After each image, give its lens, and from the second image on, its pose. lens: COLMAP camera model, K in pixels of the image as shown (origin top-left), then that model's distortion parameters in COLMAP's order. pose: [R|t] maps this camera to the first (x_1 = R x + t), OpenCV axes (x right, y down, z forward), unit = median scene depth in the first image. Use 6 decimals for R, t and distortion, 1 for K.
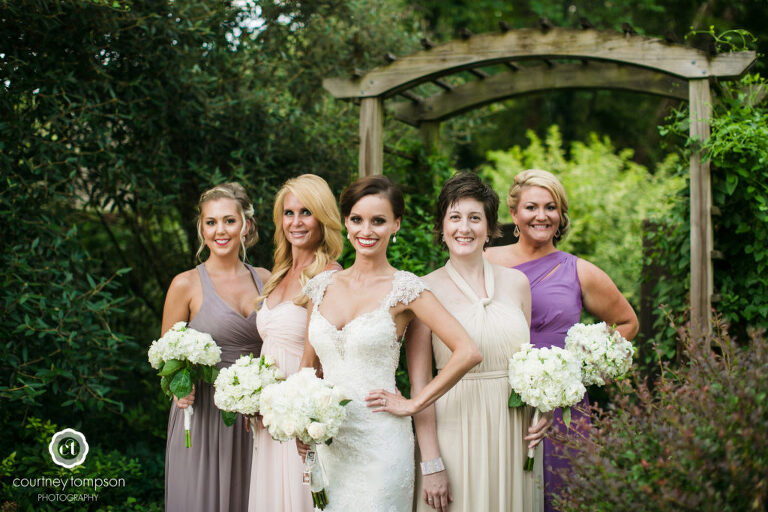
lens RADIAL K [[1076.8, 0, 384.0], [0, 1076.8, 256.0], [0, 0, 1]] dist [-0.183555, 0.001195]
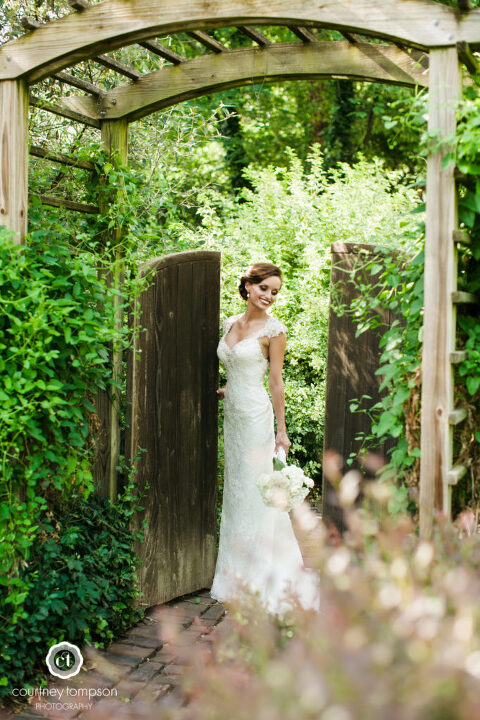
lens RADIAL K [[1011.0, 0, 239.8], [0, 1011.0, 385.2], [0, 0, 1]] dist [-0.027719, -0.021954]
pose [[0.998660, -0.000645, 0.051756, 0.125009], [-0.004786, 0.994489, 0.104732, -0.012671], [-0.051538, -0.104840, 0.993153, 0.307410]]
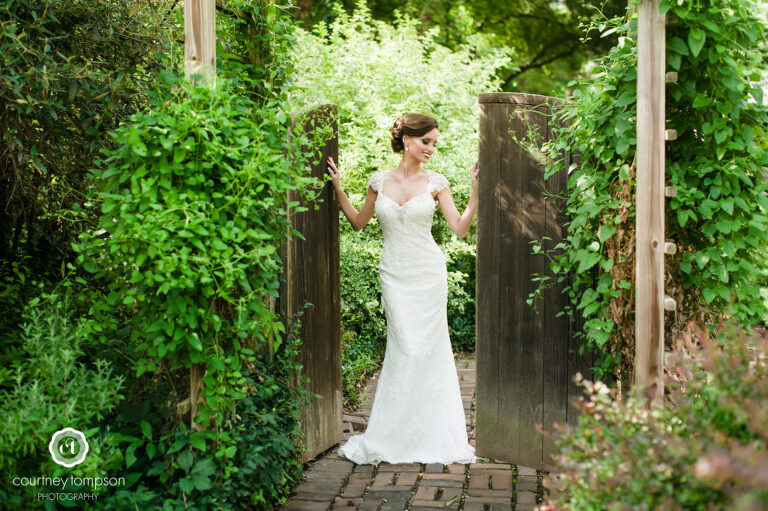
lens RADIAL K [[1054.0, 0, 384.0], [0, 1054.0, 255.5], [0, 0, 1]] dist [0.010168, -0.029103]
pose [[0.974182, -0.036112, 0.222858, -0.063655], [0.013280, 0.994581, 0.103113, 0.003613], [-0.225374, -0.097491, 0.969382, 0.283968]]
